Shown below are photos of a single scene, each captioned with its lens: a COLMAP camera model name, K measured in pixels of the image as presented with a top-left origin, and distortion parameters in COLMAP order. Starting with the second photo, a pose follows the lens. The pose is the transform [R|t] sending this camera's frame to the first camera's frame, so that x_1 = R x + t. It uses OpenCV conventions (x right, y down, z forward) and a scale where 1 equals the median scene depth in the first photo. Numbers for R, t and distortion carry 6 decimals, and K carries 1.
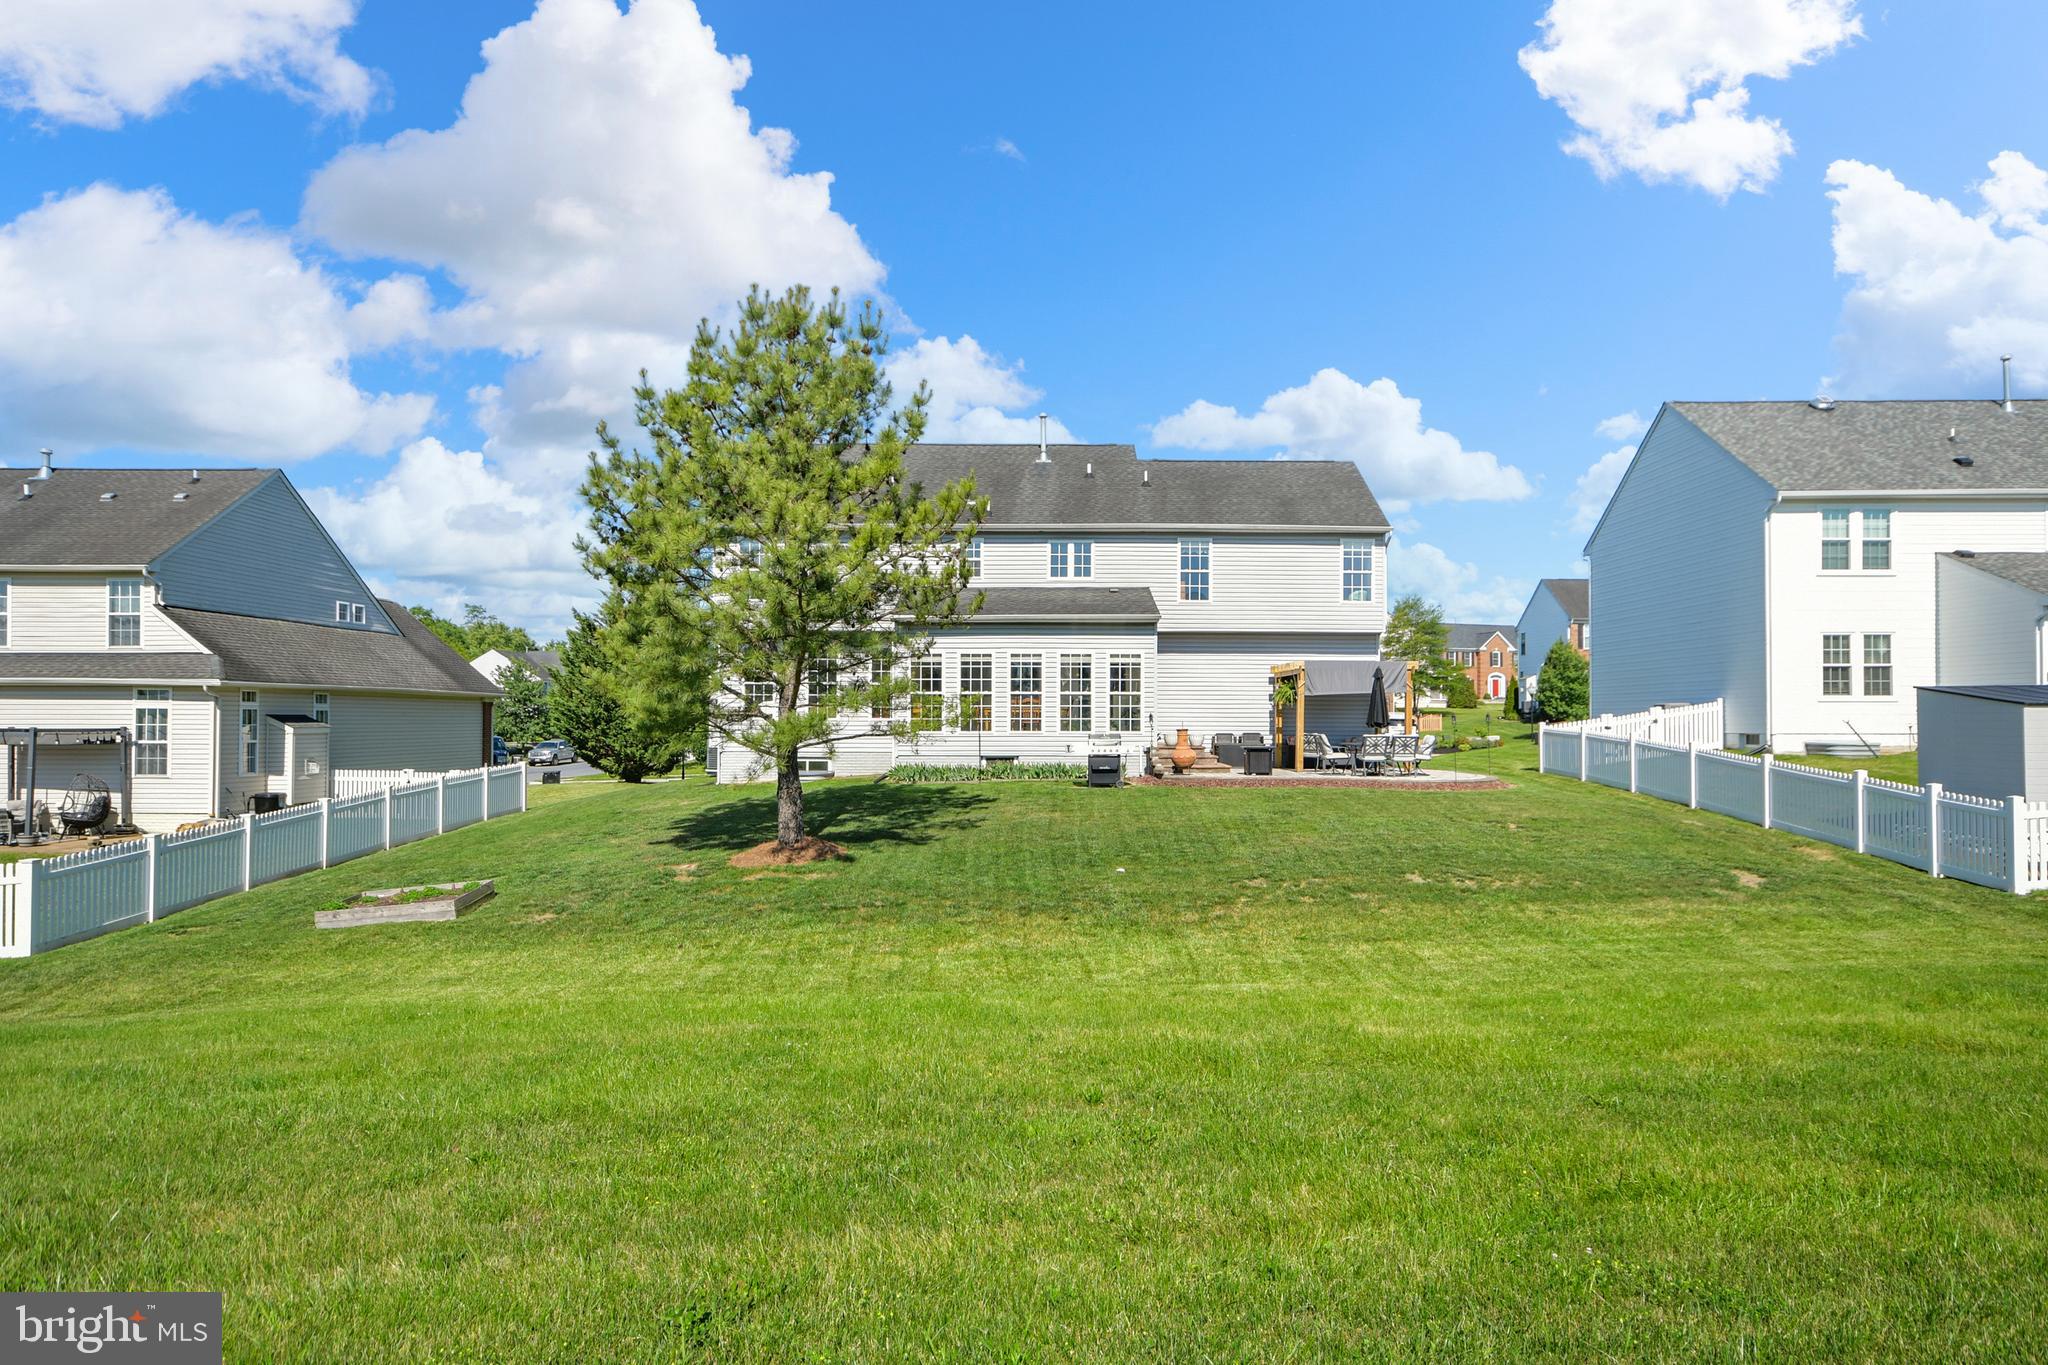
lens RADIAL K [[1204.9, 0, 1020.8], [0, 1204.9, 673.6], [0, 0, 1]] dist [0.032396, 0.003040]
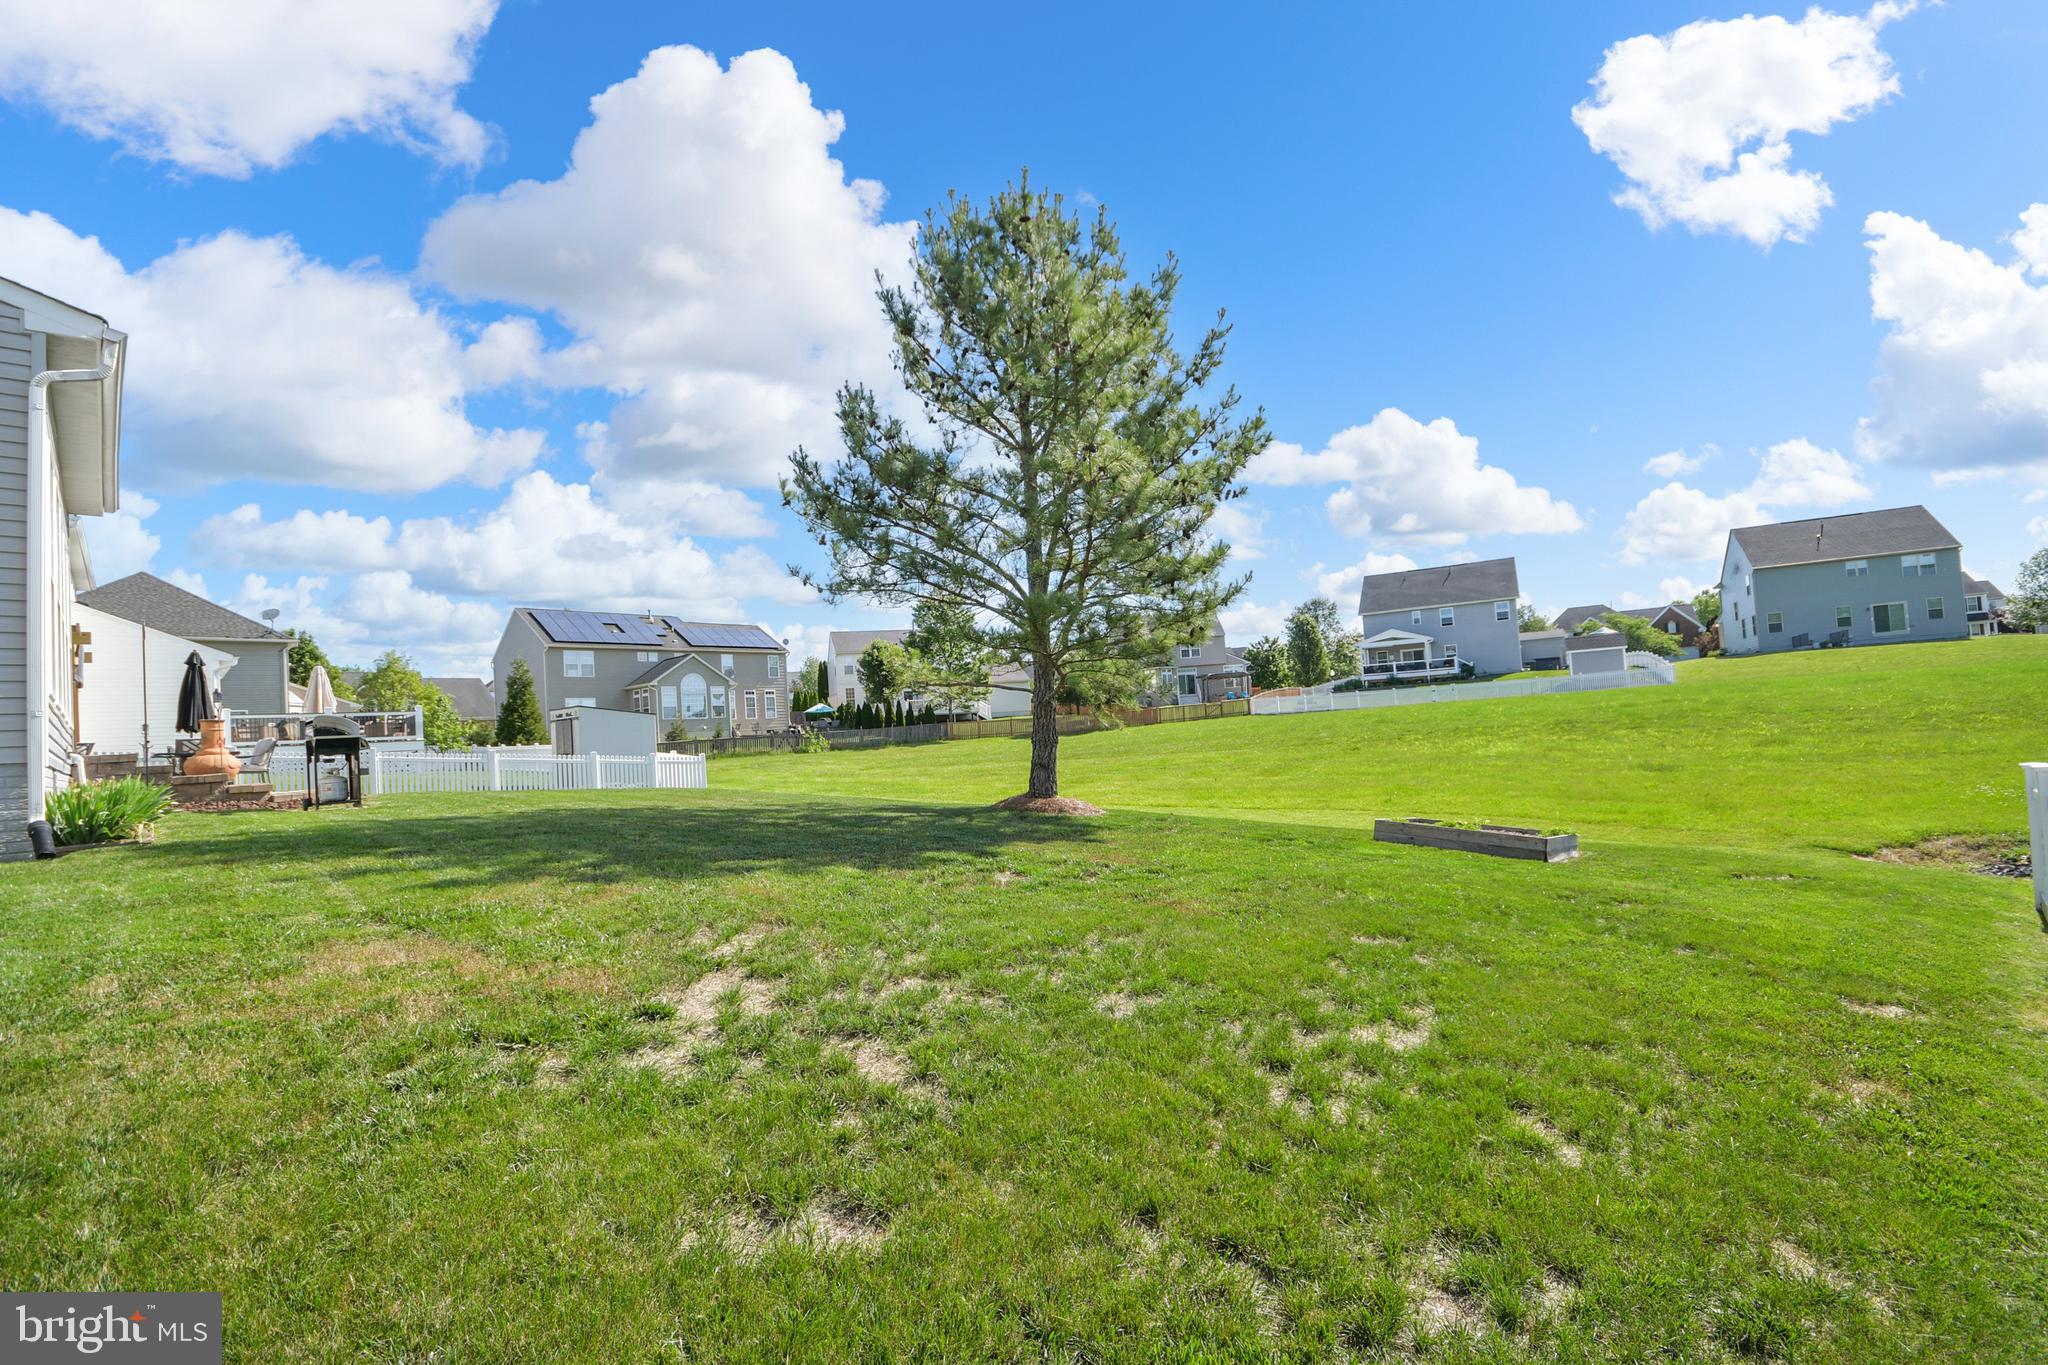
lens RADIAL K [[912.2, 0, 1023.1], [0, 912.2, 687.1], [0, 0, 1]] dist [0.000553, 0.001023]
pose [[0.997076, 0.002985, -0.076360, -0.004805], [-0.003734, 0.999946, -0.009665, 0.000316], [0.076327, 0.009922, 0.997033, 0.230925]]
